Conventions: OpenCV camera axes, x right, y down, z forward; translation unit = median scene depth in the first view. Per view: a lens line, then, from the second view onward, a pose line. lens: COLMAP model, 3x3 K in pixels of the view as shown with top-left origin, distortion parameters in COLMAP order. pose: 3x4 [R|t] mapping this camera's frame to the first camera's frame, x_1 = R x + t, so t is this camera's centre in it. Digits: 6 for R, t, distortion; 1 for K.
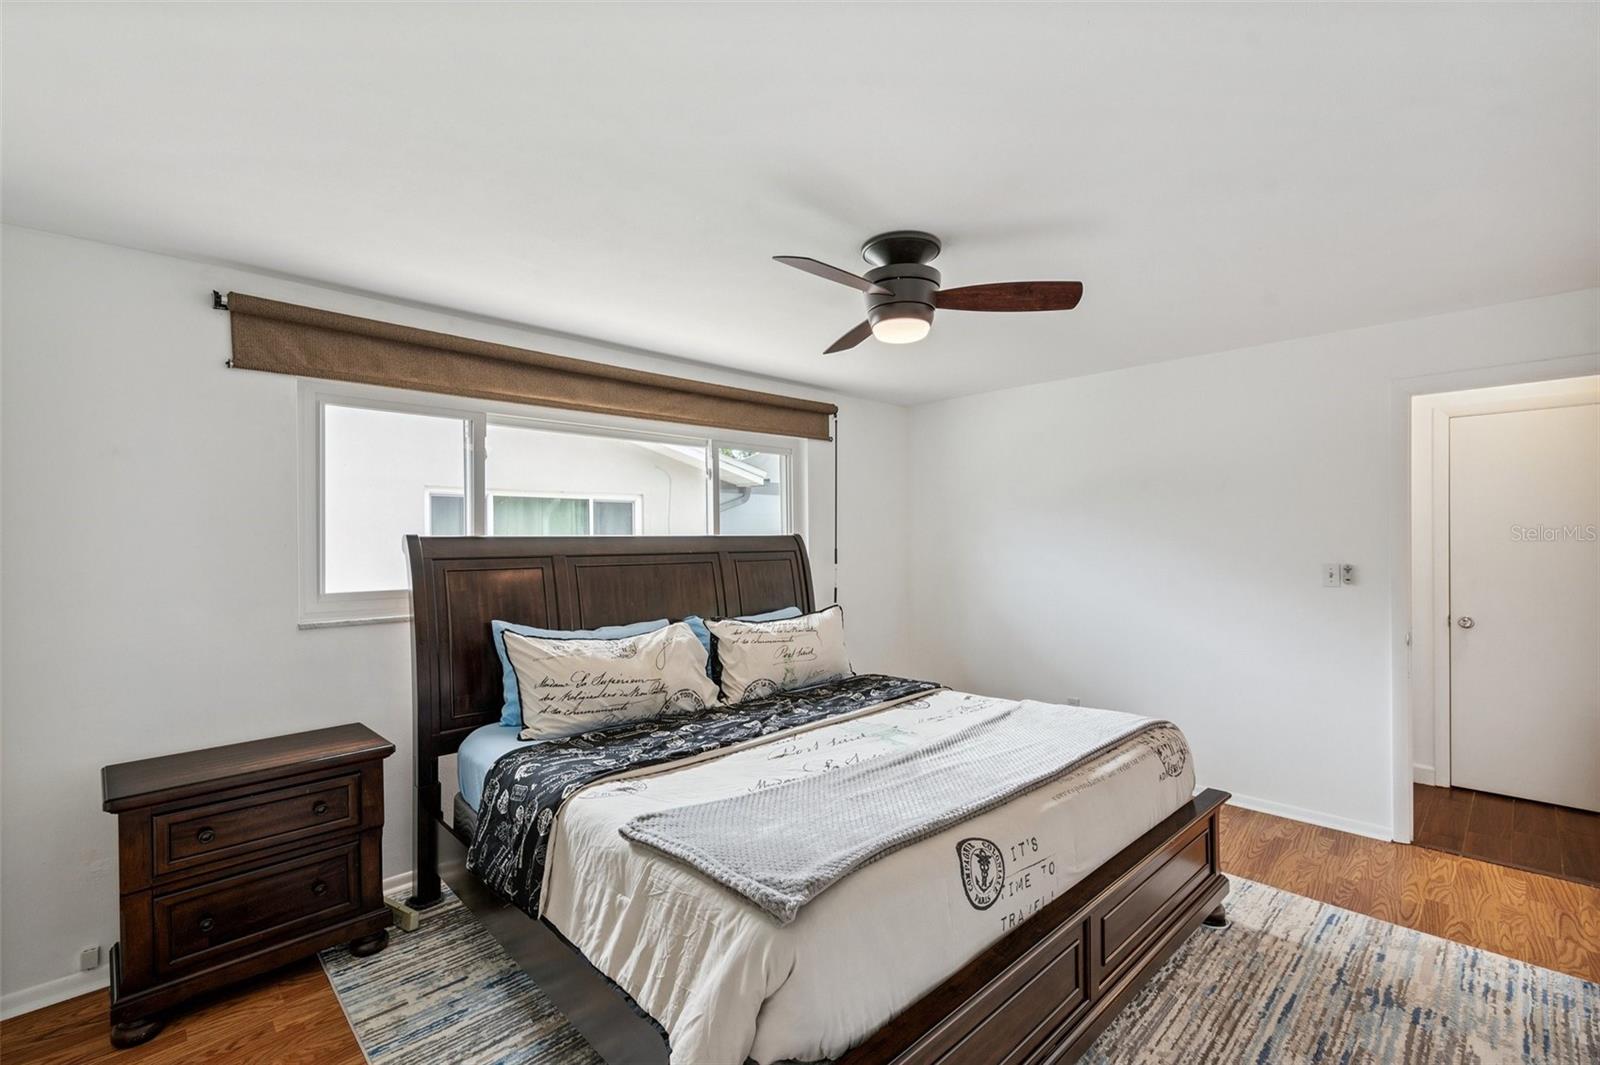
lens RADIAL K [[696.3, 0, 799.5], [0, 696.3, 538.3], [0, 0, 1]] dist [0.002376, -0.000071]
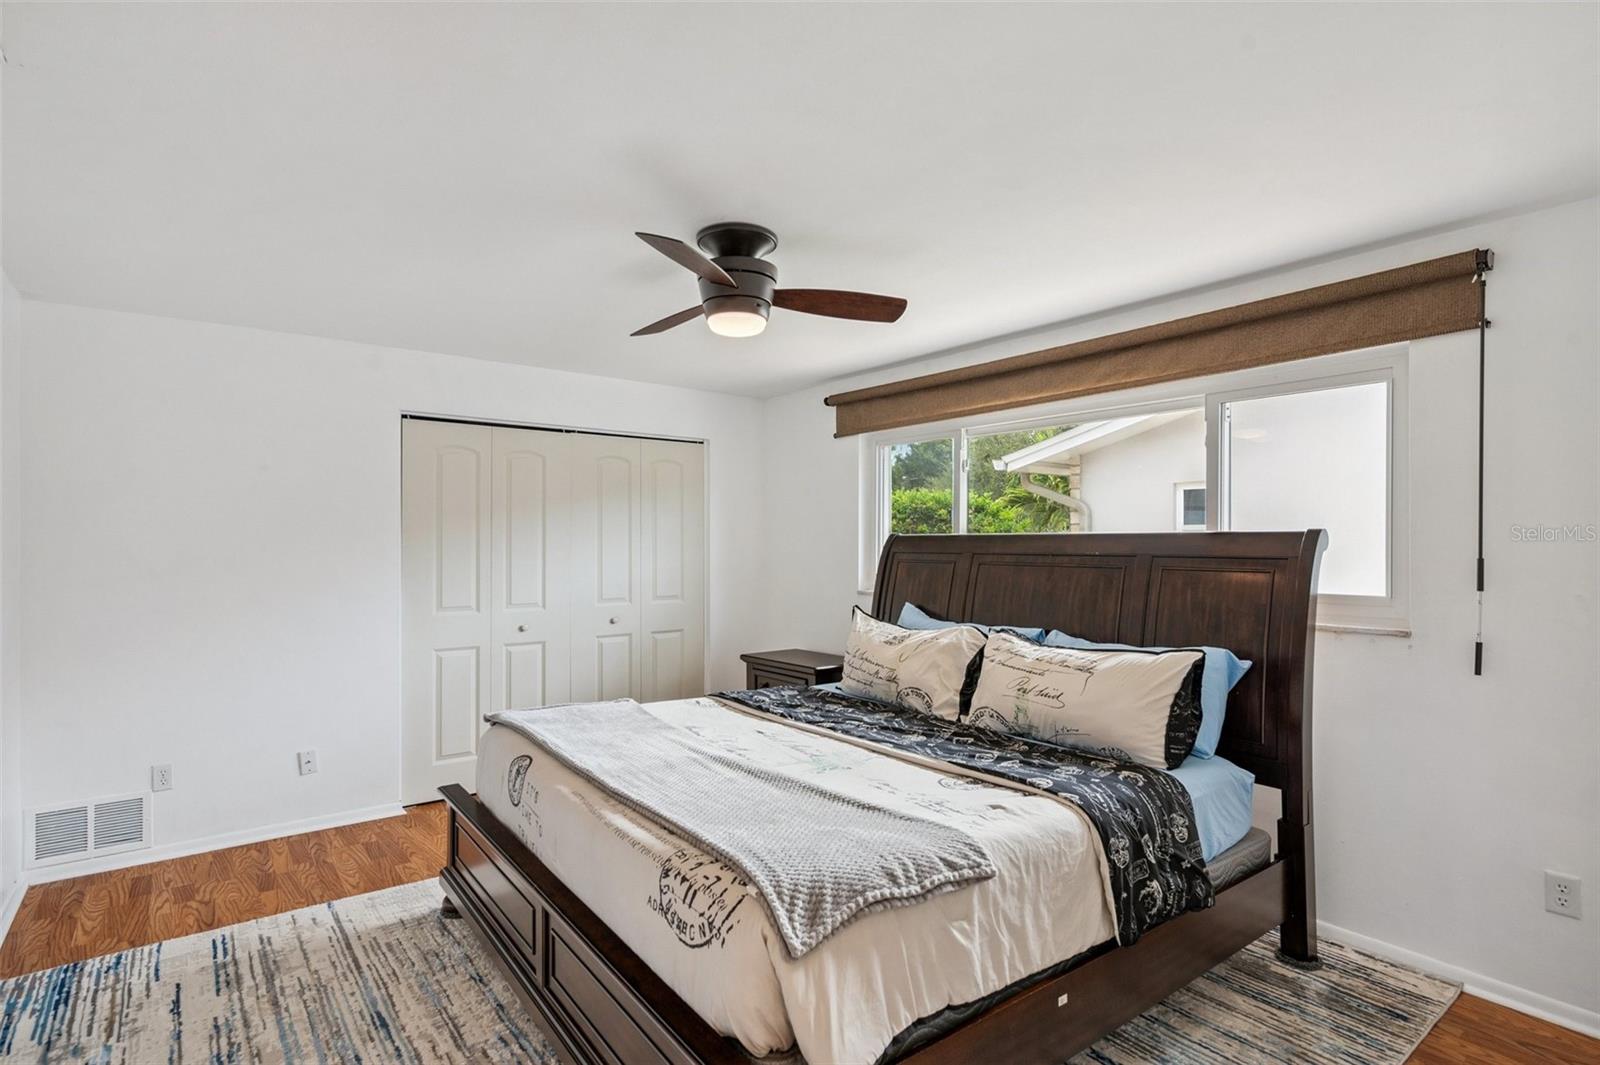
lens RADIAL K [[792.5, 0, 809.0], [0, 792.5, 537.3], [0, 0, 1]] dist [-0.000458, 0.000683]
pose [[-0.097375, 0.003264, -0.995242, 1.027307], [0.000251, 0.999995, 0.003255, -0.002658], [0.995248, 0.000068, -0.097375, 1.005872]]
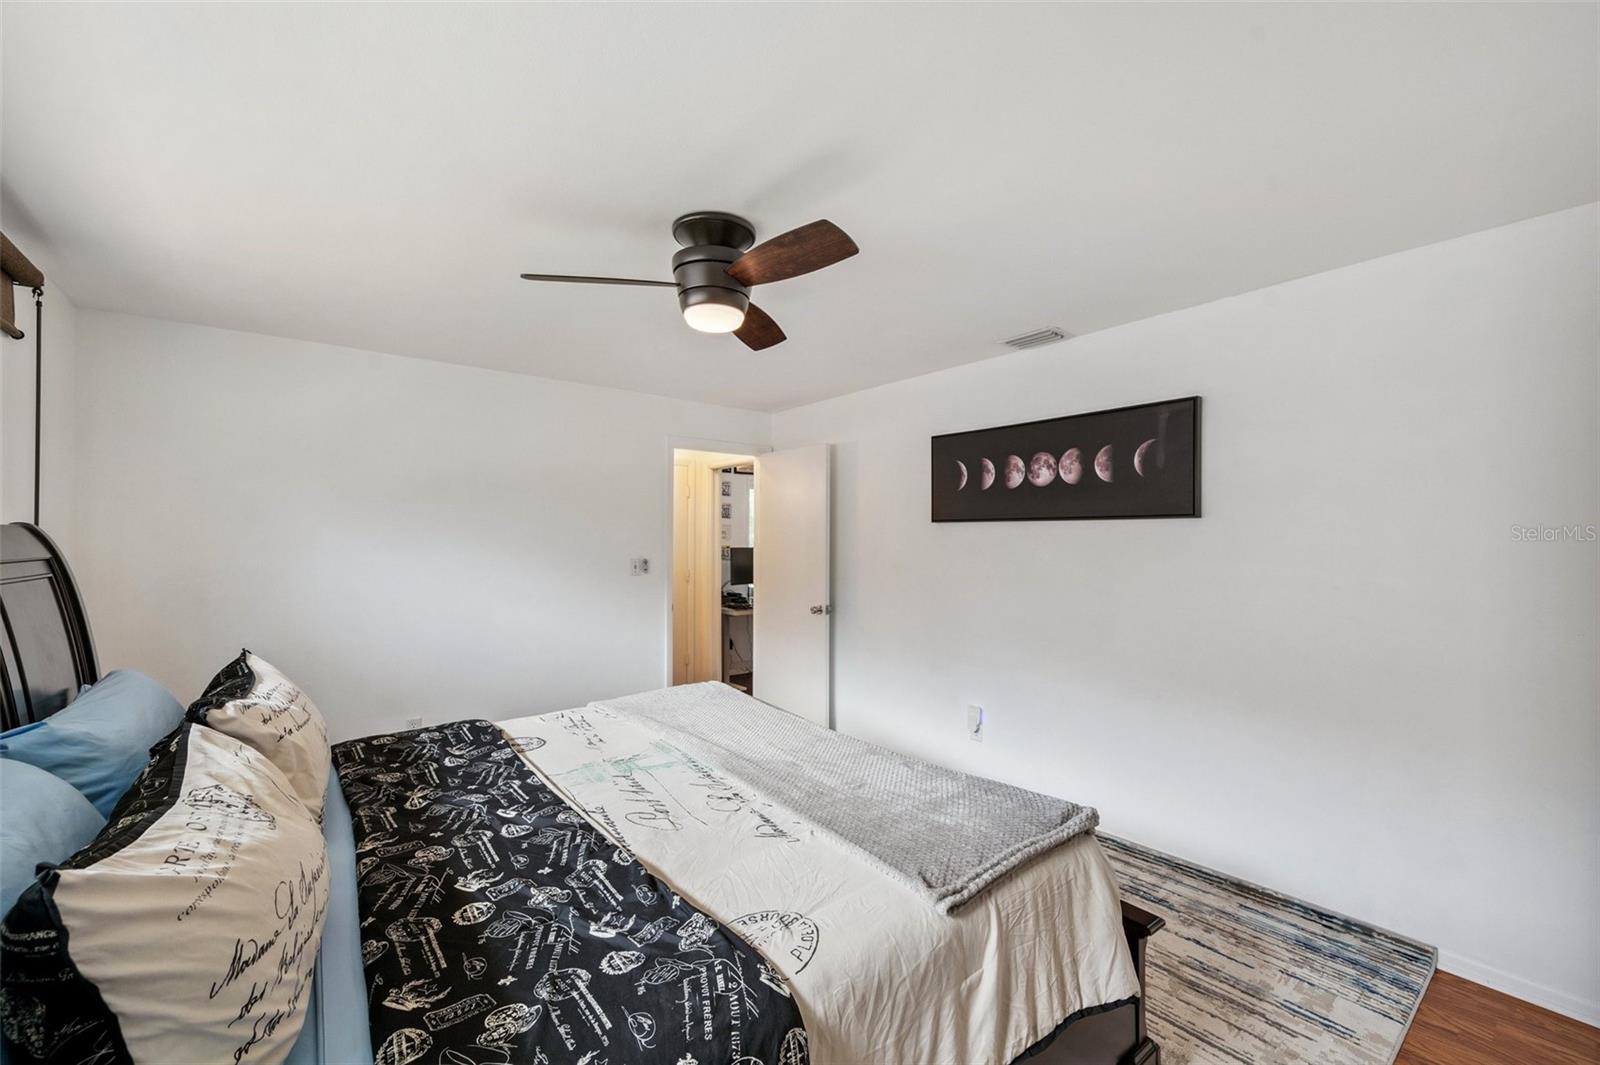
lens RADIAL K [[657.8, 0, 801.0], [0, 657.8, 543.6], [0, 0, 1]] dist [0.000264, -0.000974]
pose [[0.100046, 0.002045, 0.994981, -0.605881], [-0.003187, 0.999993, -0.001735, 0.009403], [-0.994978, -0.002997, 0.100052, 0.660673]]
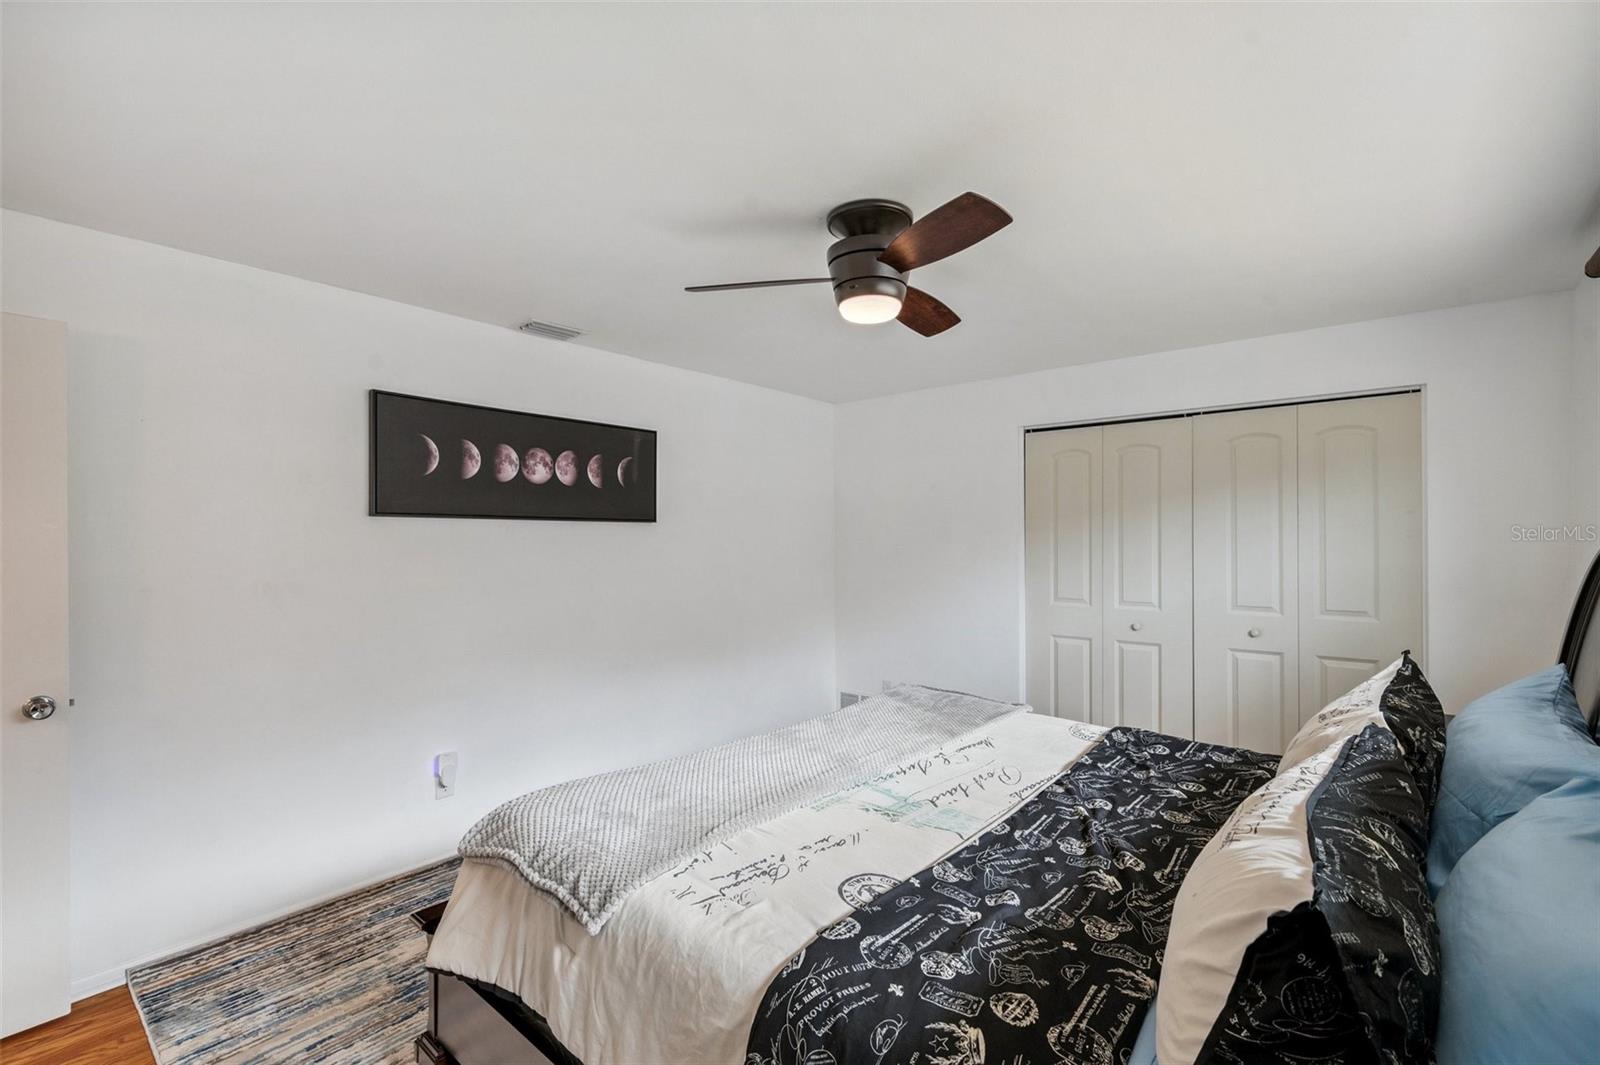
lens RADIAL K [[714.3, 0, 808.0], [0, 714.3, 536.8], [0, 0, 1]] dist [-0.000055, -0.000127]
pose [[-0.993252, 0.013280, -0.115217, 0.282817], [0.013487, 0.999909, -0.001016, 0.001423], [0.115193, -0.002563, -0.993340, 1.600528]]
